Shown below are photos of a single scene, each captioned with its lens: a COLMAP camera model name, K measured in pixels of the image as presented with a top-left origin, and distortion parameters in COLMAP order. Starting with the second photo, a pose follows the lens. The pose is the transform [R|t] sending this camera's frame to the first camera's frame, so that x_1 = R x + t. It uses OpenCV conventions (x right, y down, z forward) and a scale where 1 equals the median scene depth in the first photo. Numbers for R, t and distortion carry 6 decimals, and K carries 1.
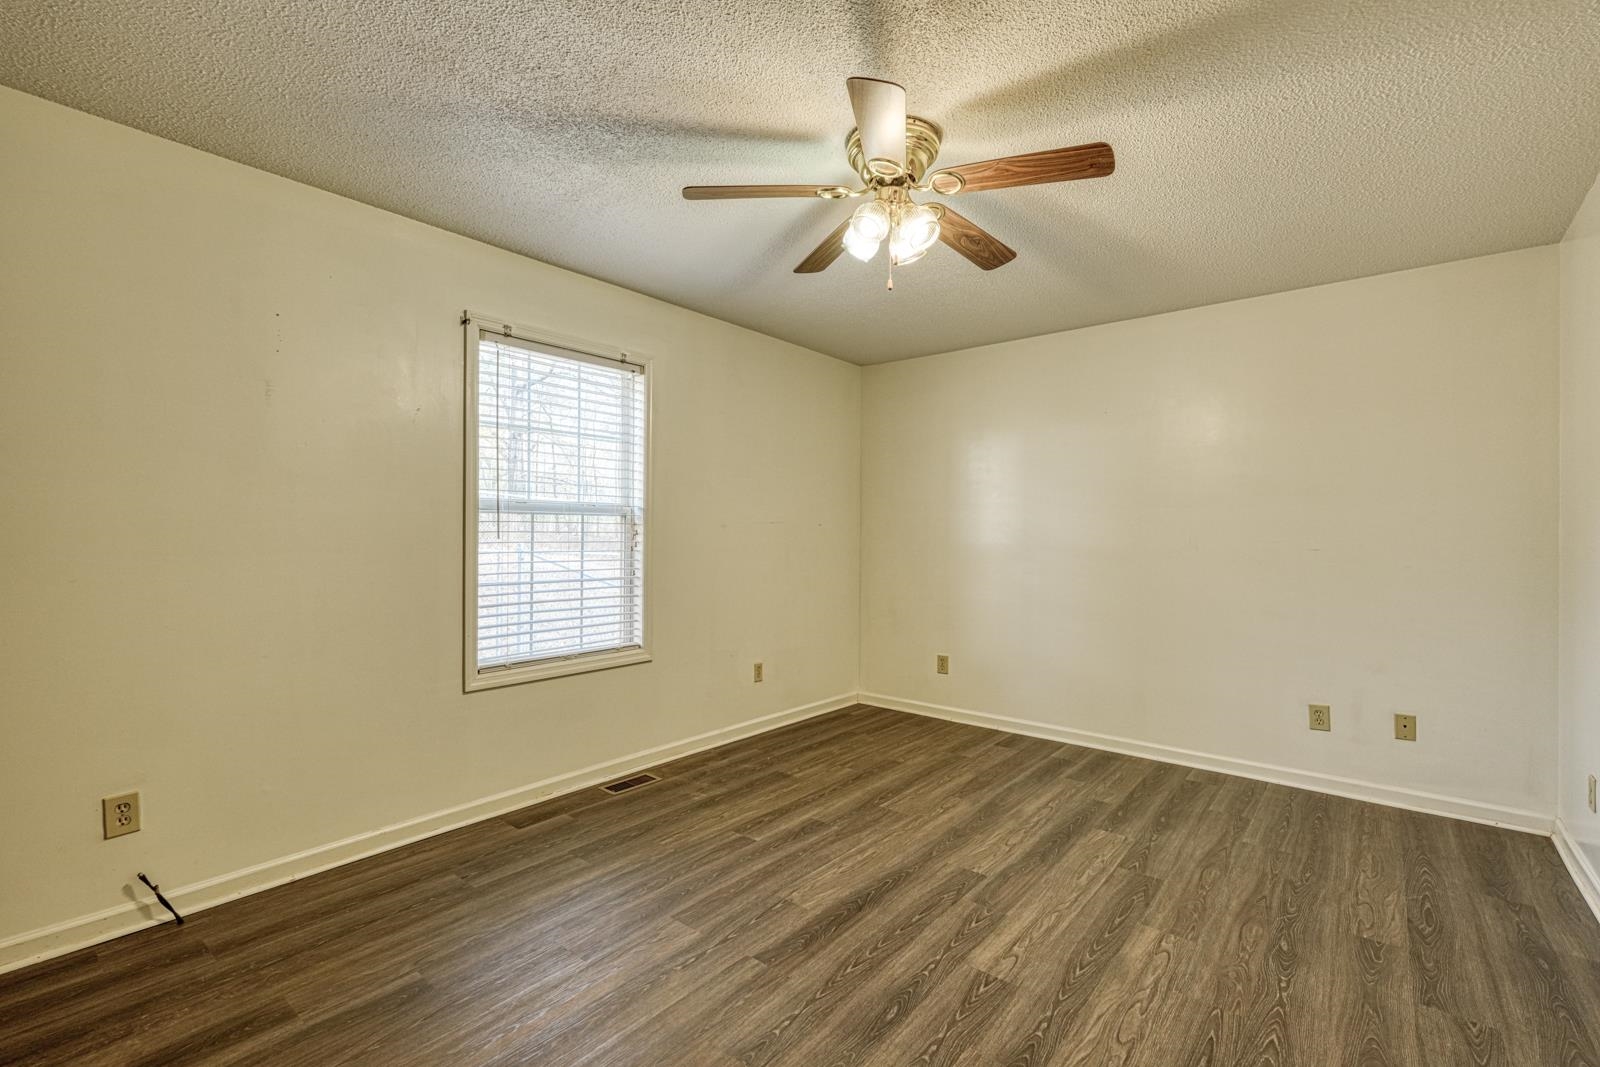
lens RADIAL K [[710.3, 0, 800.8], [0, 710.3, 533.6], [0, 0, 1]] dist [0.004427, 0.000218]
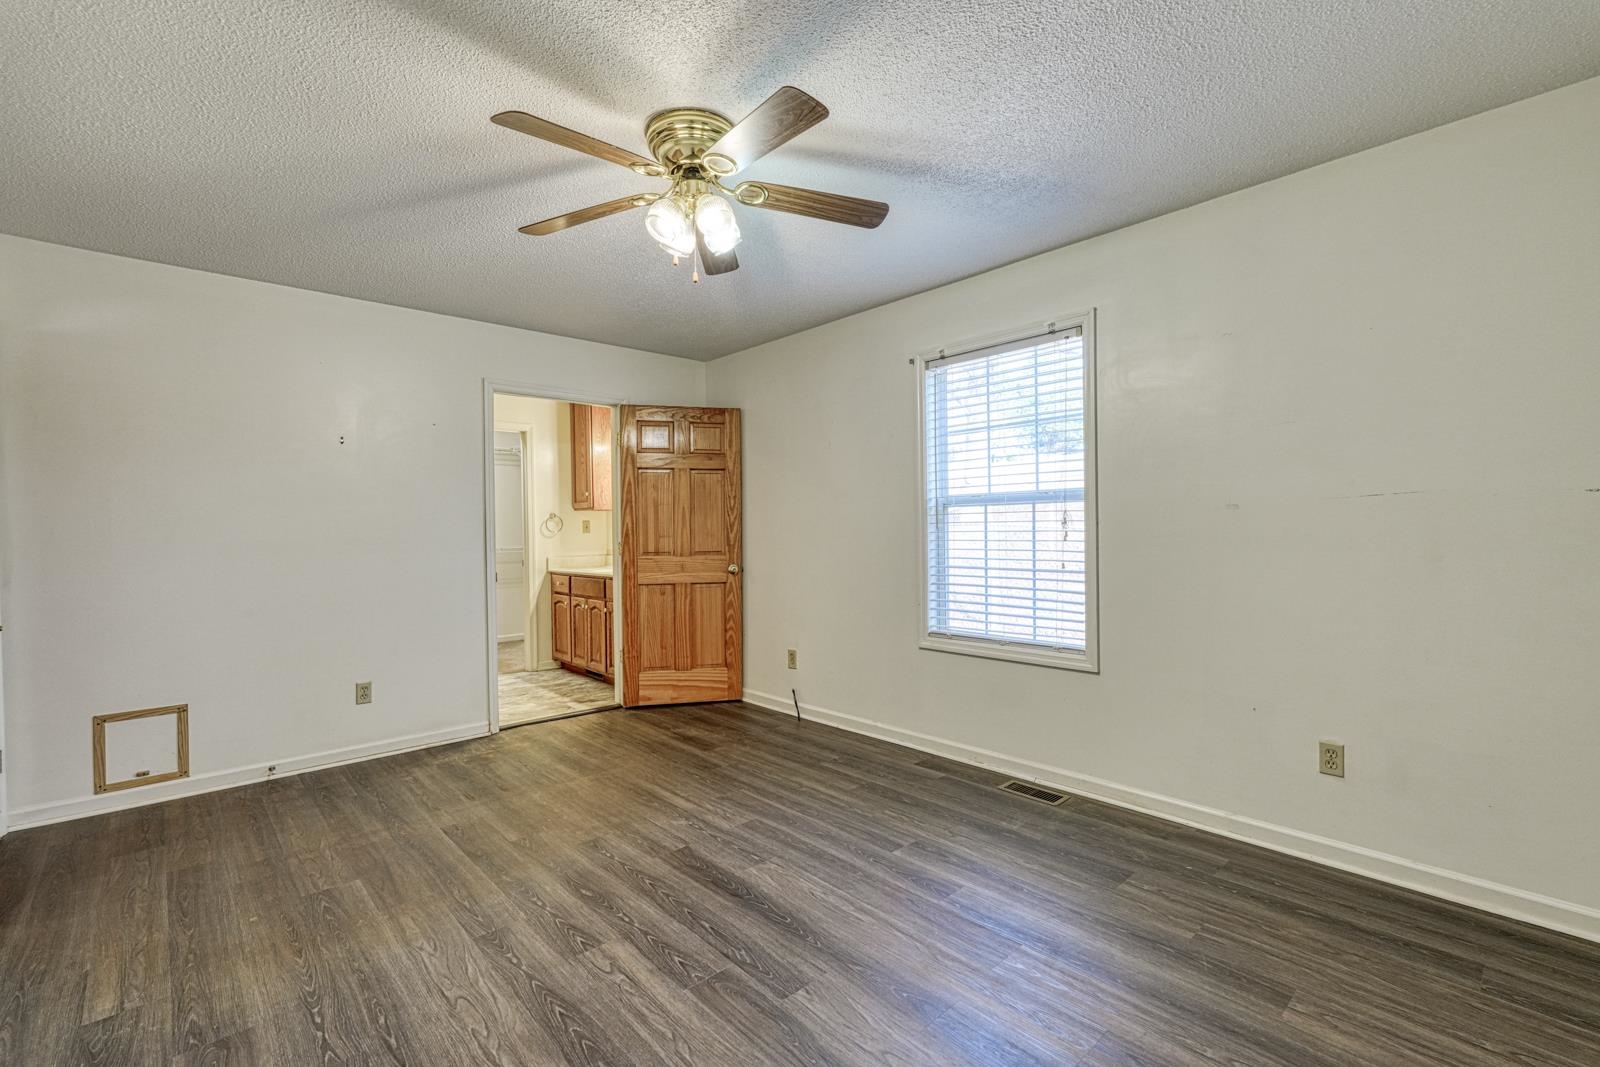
lens RADIAL K [[710.3, 0, 800.8], [0, 710.3, 533.6], [0, 0, 1]] dist [0.004427, 0.000218]
pose [[-0.149785, 0.003382, -0.988713, 0.793259], [0.014070, 0.999900, 0.001289, 0.010448], [0.988618, -0.013718, -0.149818, 0.930124]]
